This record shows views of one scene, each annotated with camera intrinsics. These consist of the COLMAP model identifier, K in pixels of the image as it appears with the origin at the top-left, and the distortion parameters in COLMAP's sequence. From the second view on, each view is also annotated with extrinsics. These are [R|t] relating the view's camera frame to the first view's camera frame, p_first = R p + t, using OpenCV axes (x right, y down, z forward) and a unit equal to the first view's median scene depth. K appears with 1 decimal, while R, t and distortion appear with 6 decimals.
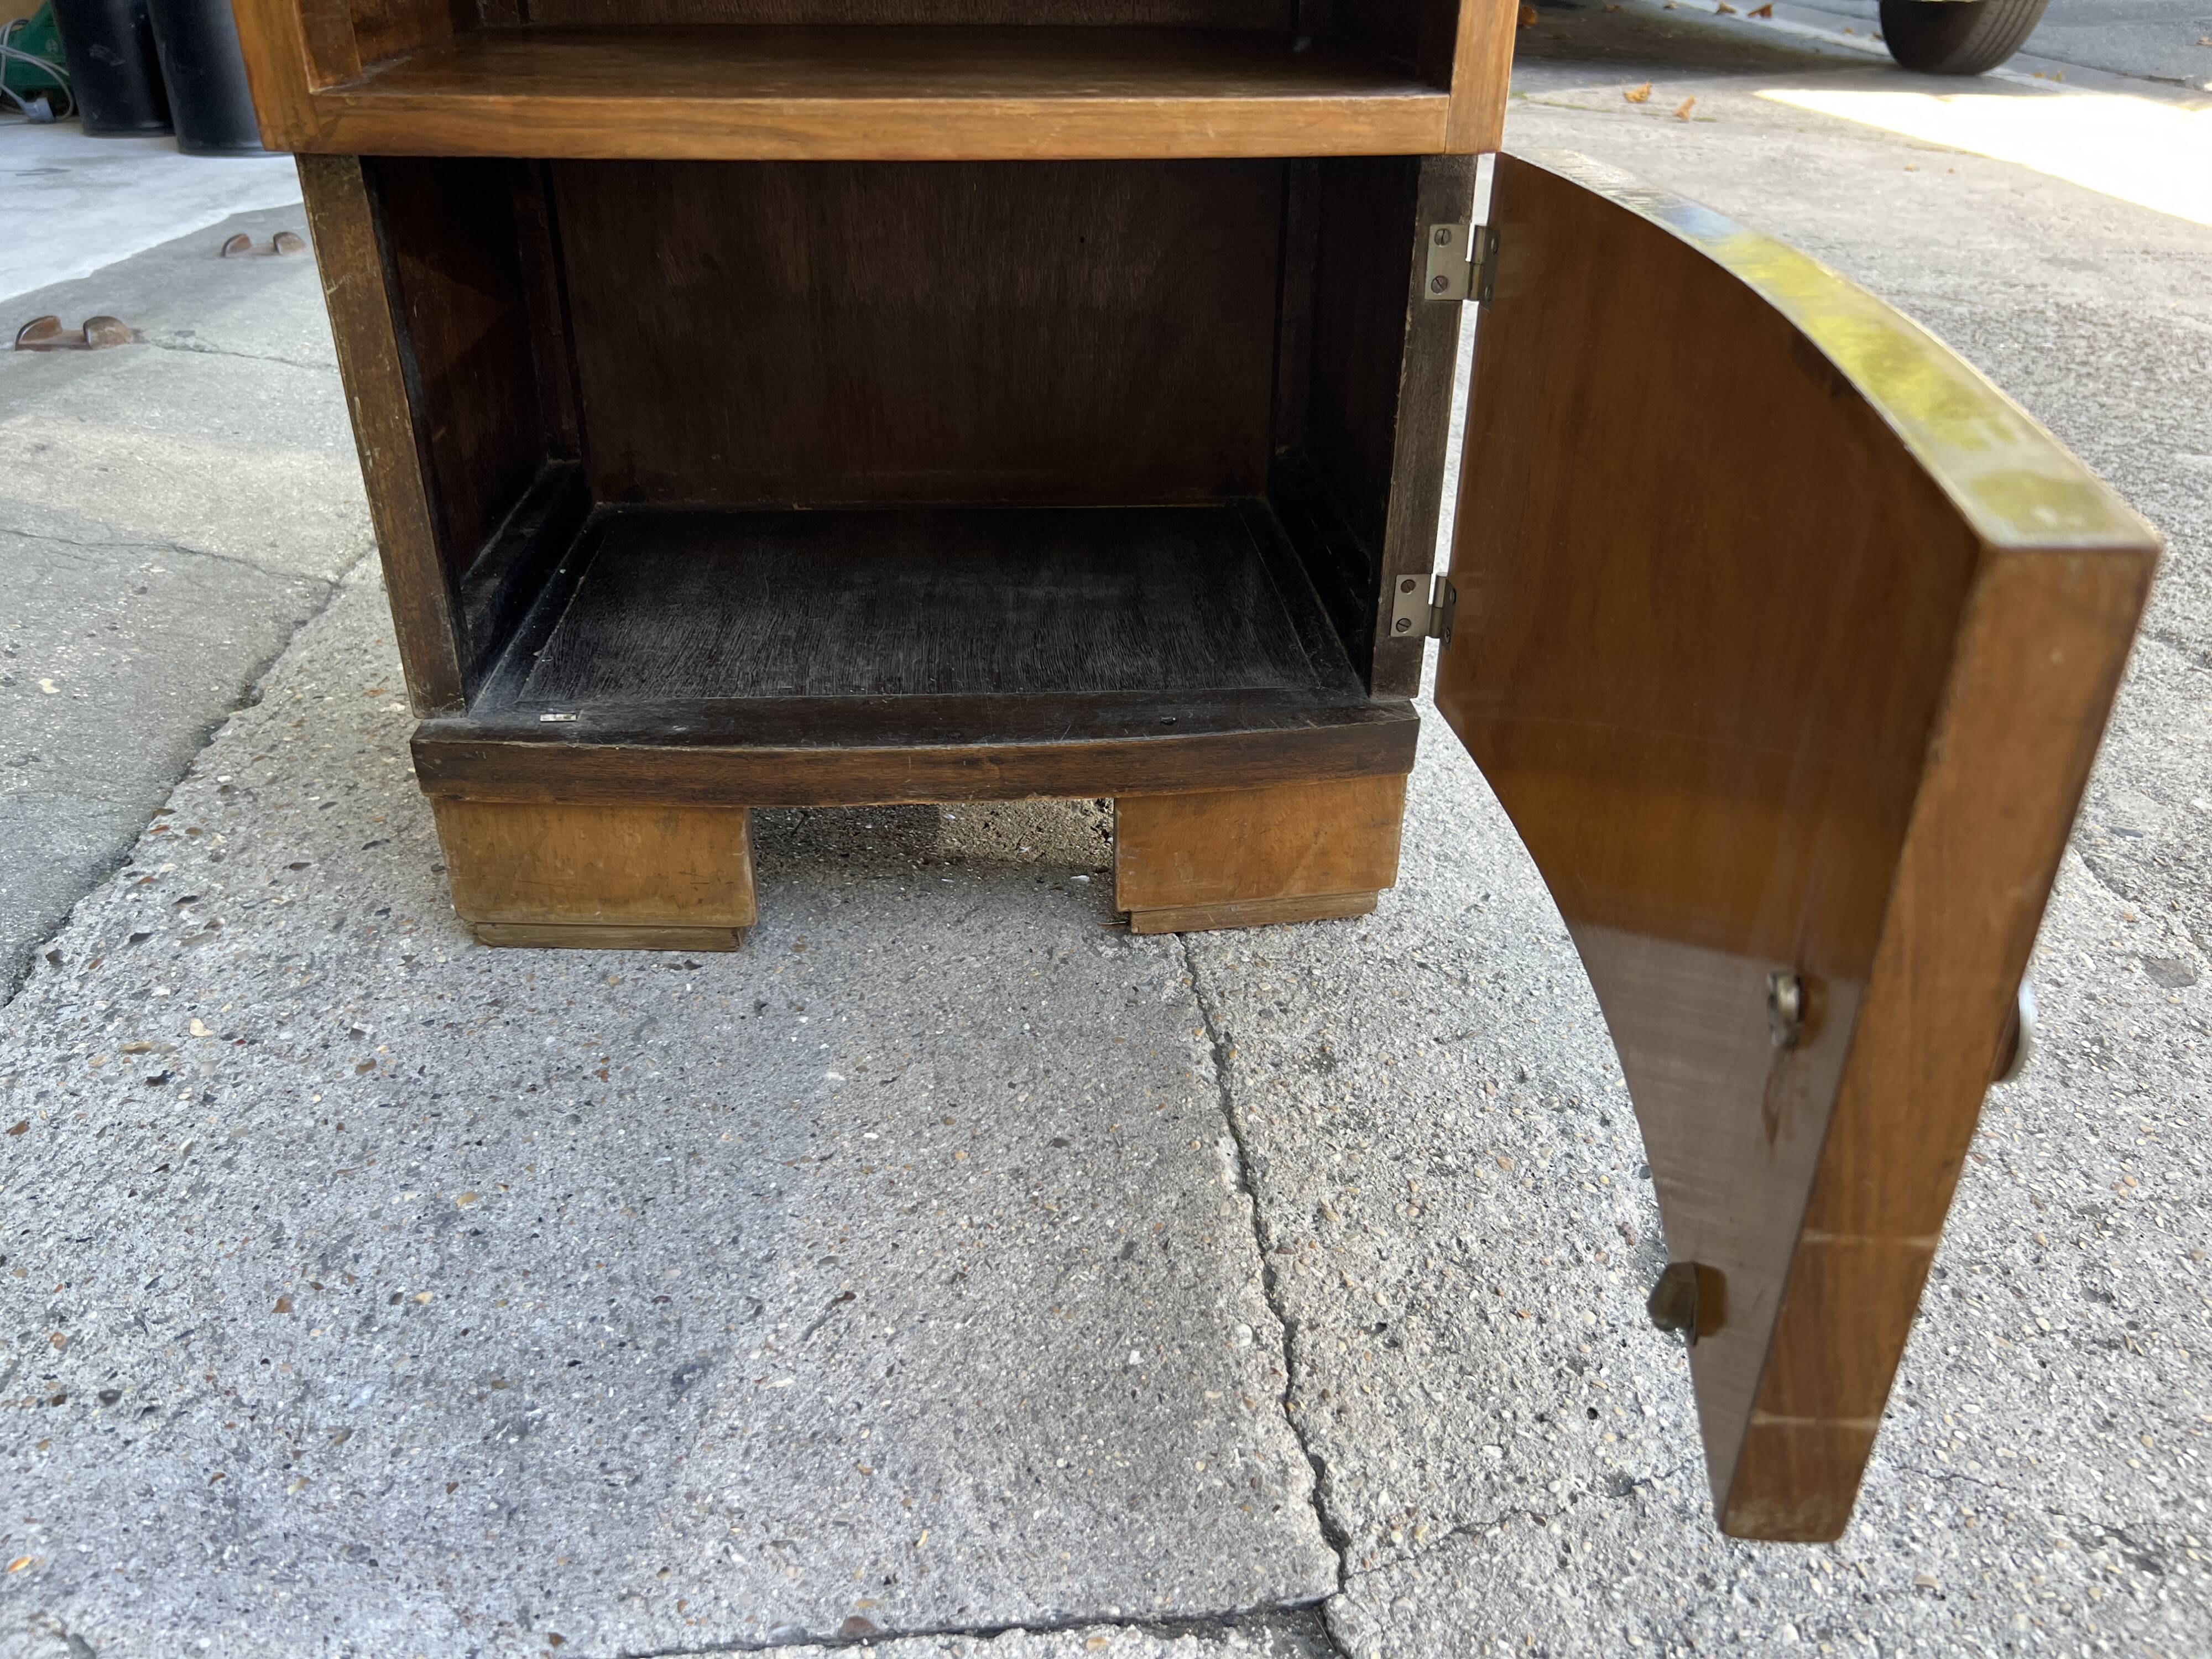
lens RADIAL K [[1703.3, 0, 1110.8], [0, 1703.3, 843.6], [0, 0, 1]] dist [0.038215, -0.058373]
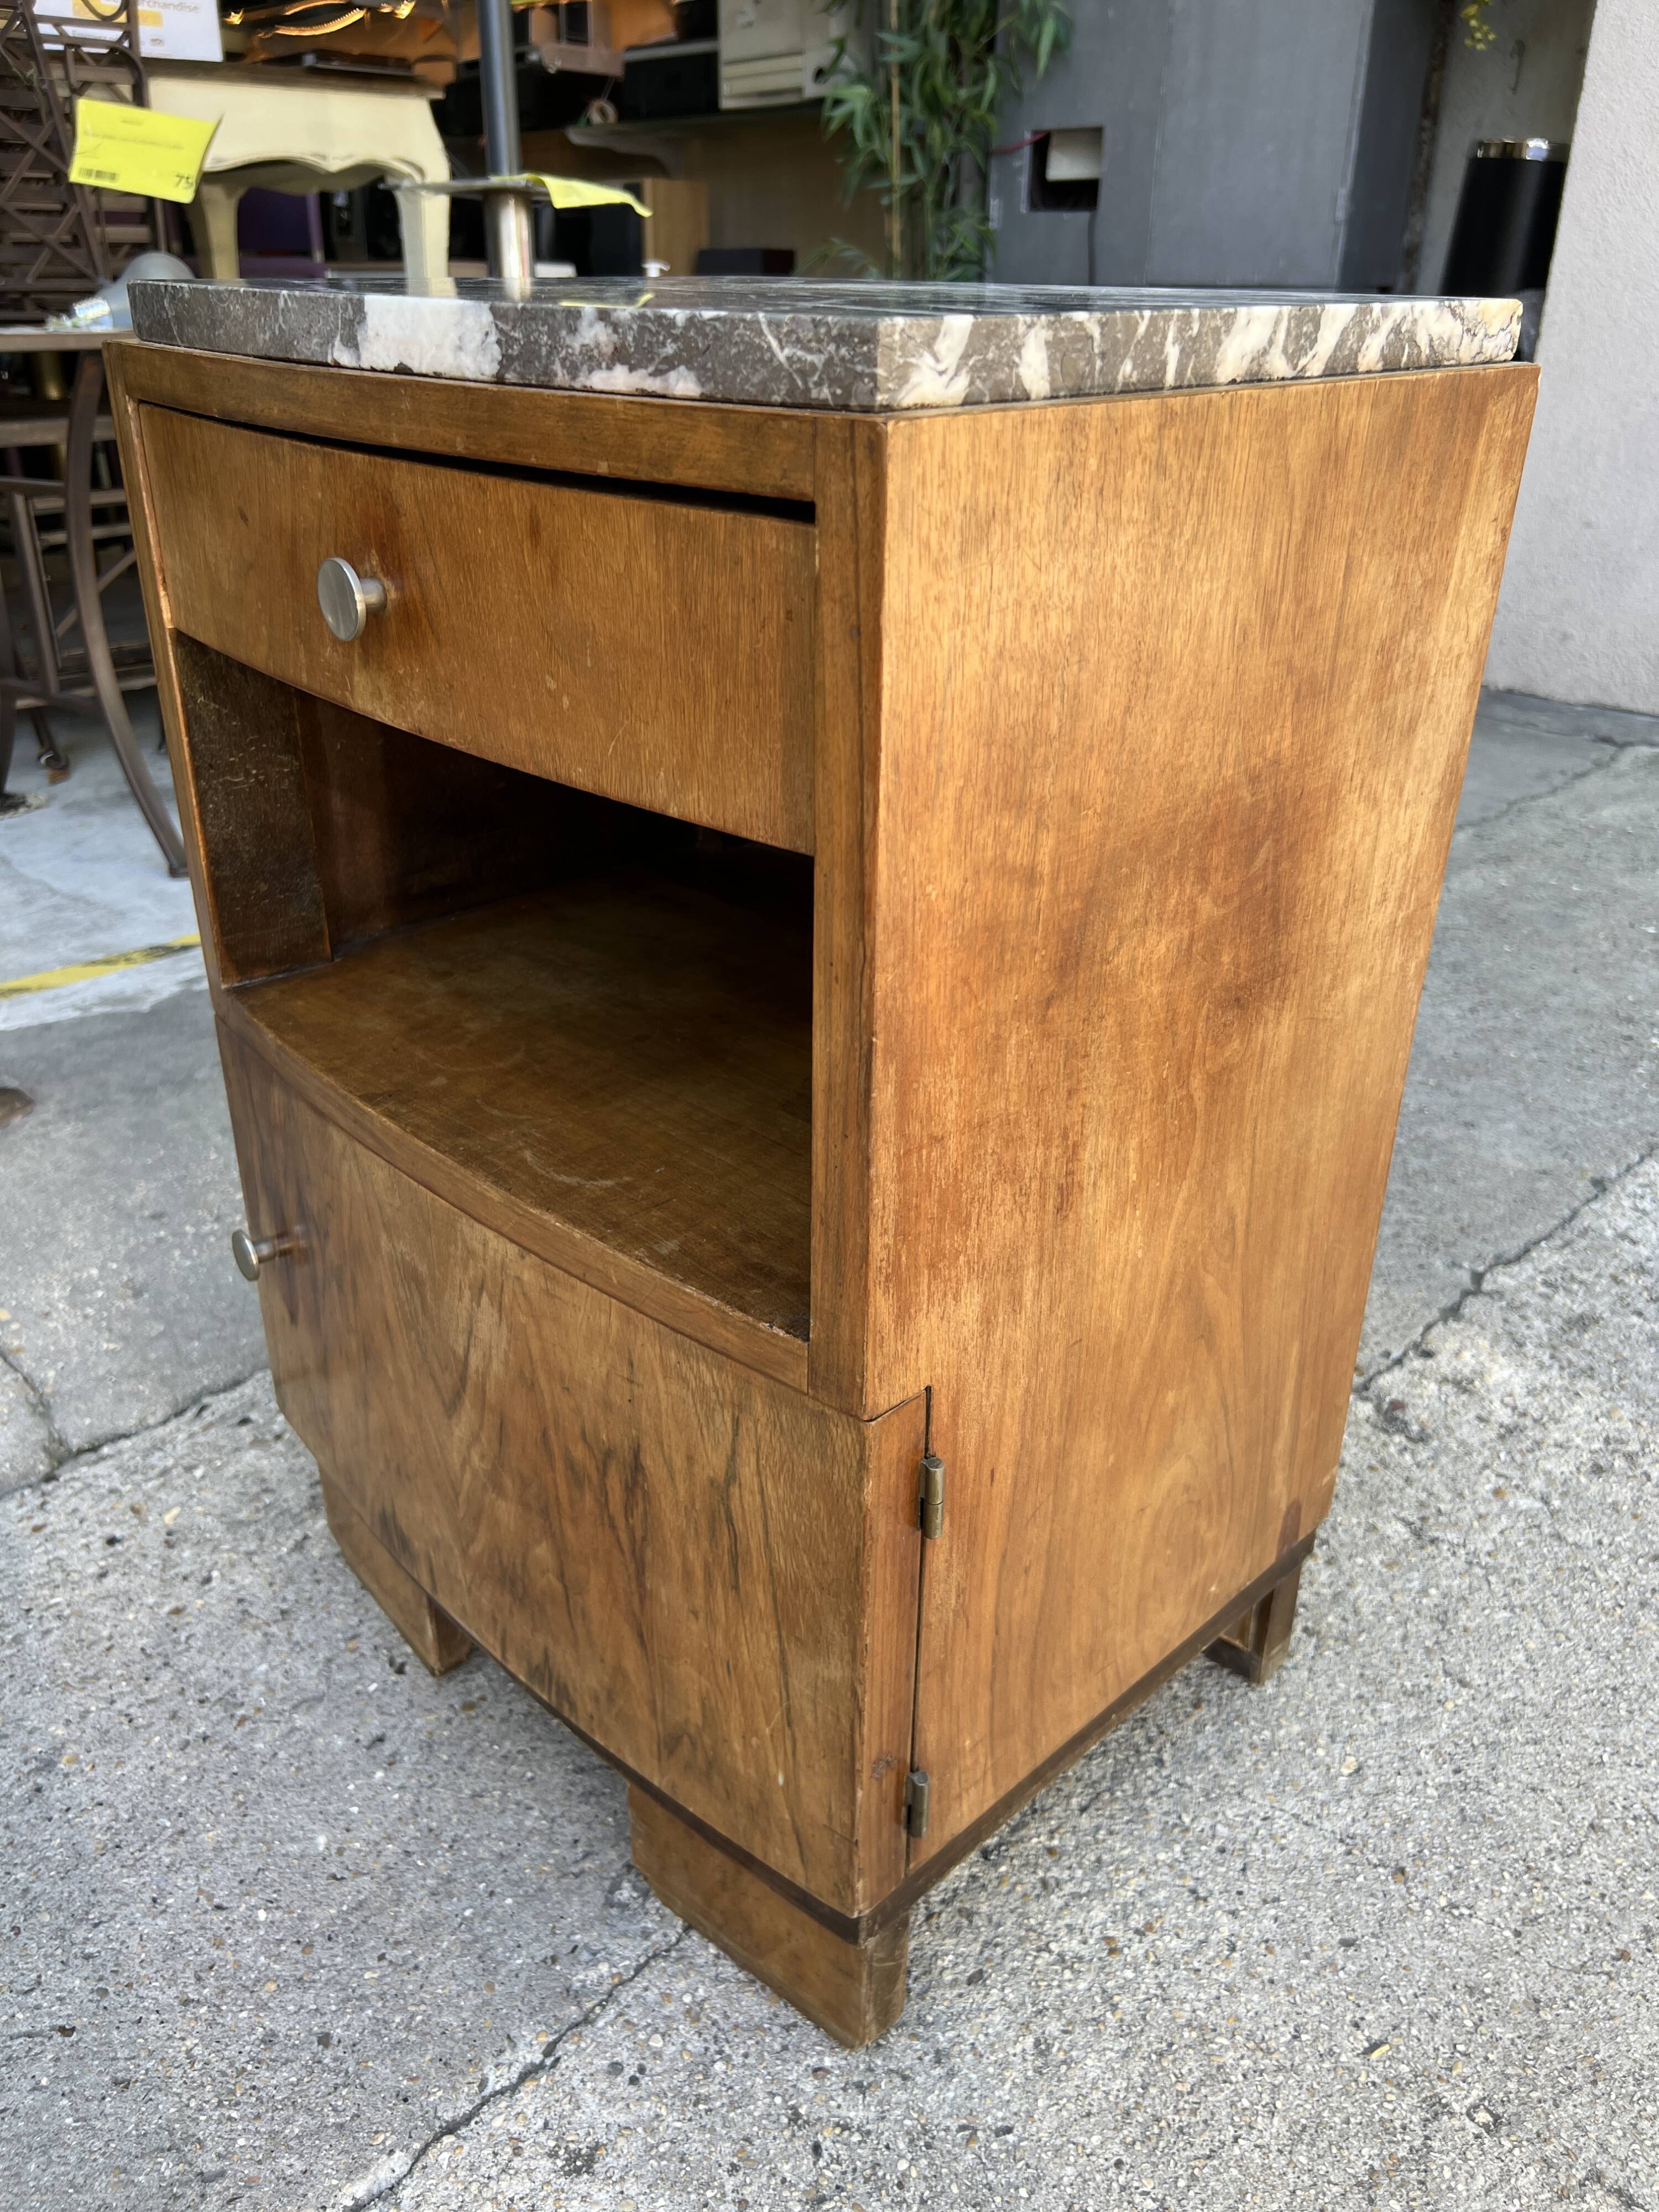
lens RADIAL K [[1703.3, 0, 796.6], [0, 1703.3, 1123.9], [0, 0, 1]] dist [0.038215, -0.058373]
pose [[0.627780, 0.348713, -0.695911, 0.649874], [-0.379057, 0.917824, 0.117964, -0.545917], [0.679859, 0.189734, 0.708373, 0.300301]]
